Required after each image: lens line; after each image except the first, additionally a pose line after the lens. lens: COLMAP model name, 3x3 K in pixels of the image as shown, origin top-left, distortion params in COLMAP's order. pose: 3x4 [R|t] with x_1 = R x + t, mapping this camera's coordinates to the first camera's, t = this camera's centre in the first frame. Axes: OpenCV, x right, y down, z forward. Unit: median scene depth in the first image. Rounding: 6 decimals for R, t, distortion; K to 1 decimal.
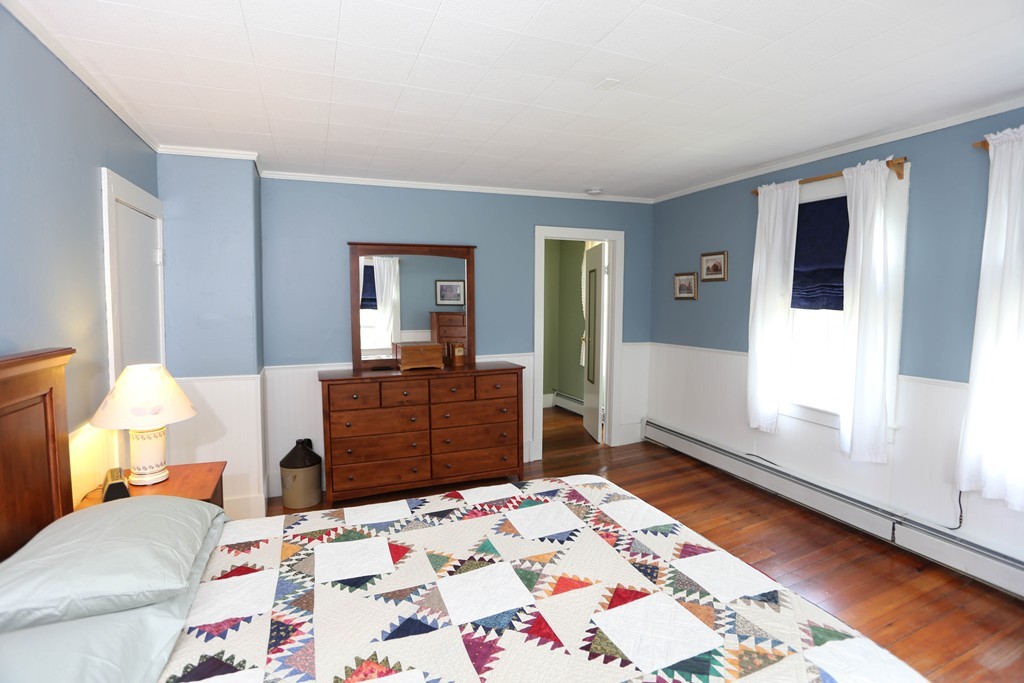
lens RADIAL K [[500.2, 0, 518.4], [0, 500.2, 342.2], [0, 0, 1]] dist [-0.044281, 0.010000]
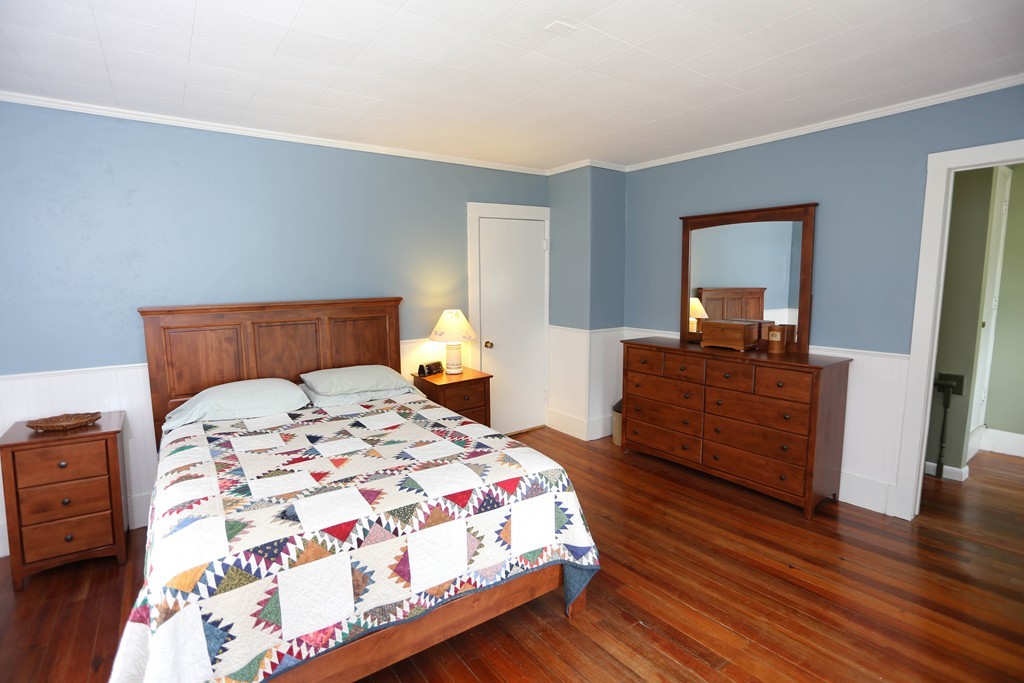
lens RADIAL K [[500.2, 0, 515.6], [0, 500.2, 332.8], [0, 0, 1]] dist [-0.044281, 0.010000]
pose [[0.221118, 0.113425, -0.968629, 1.006515], [-0.068344, 0.992574, 0.100627, -0.068470], [0.972849, 0.043950, 0.227228, 0.689718]]
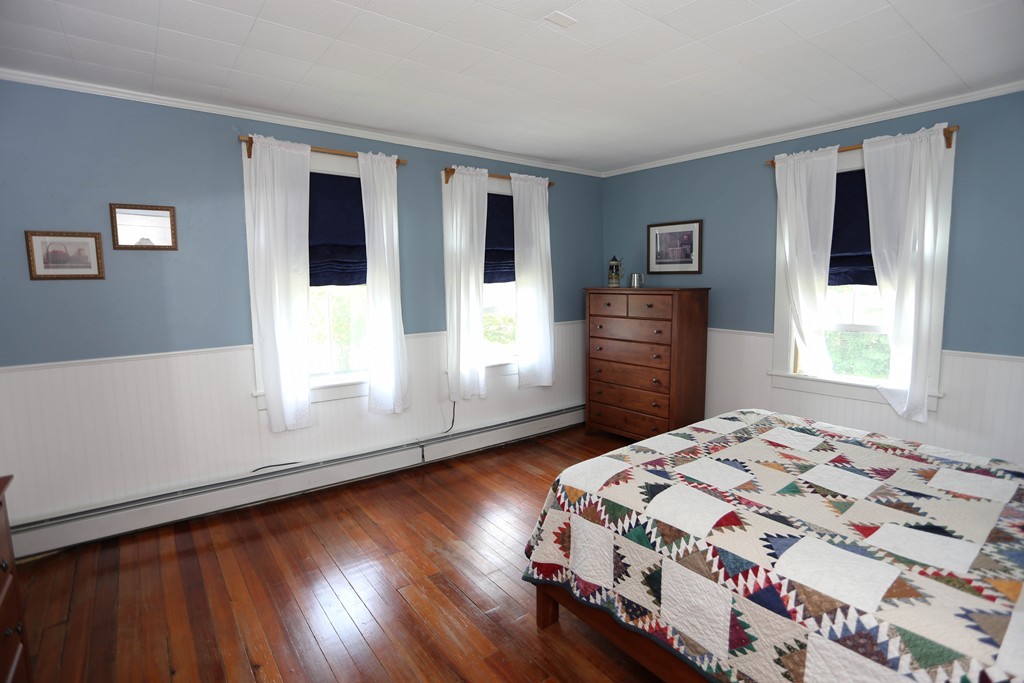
lens RADIAL K [[500.2, 0, 512.1], [0, 500.2, 343.0], [0, 0, 1]] dist [-0.044281, 0.010000]
pose [[-0.271881, -0.116701, 0.955228, -0.631921], [0.093945, 0.984660, 0.147036, -0.092117], [-0.957734, 0.129715, -0.256747, 1.276165]]
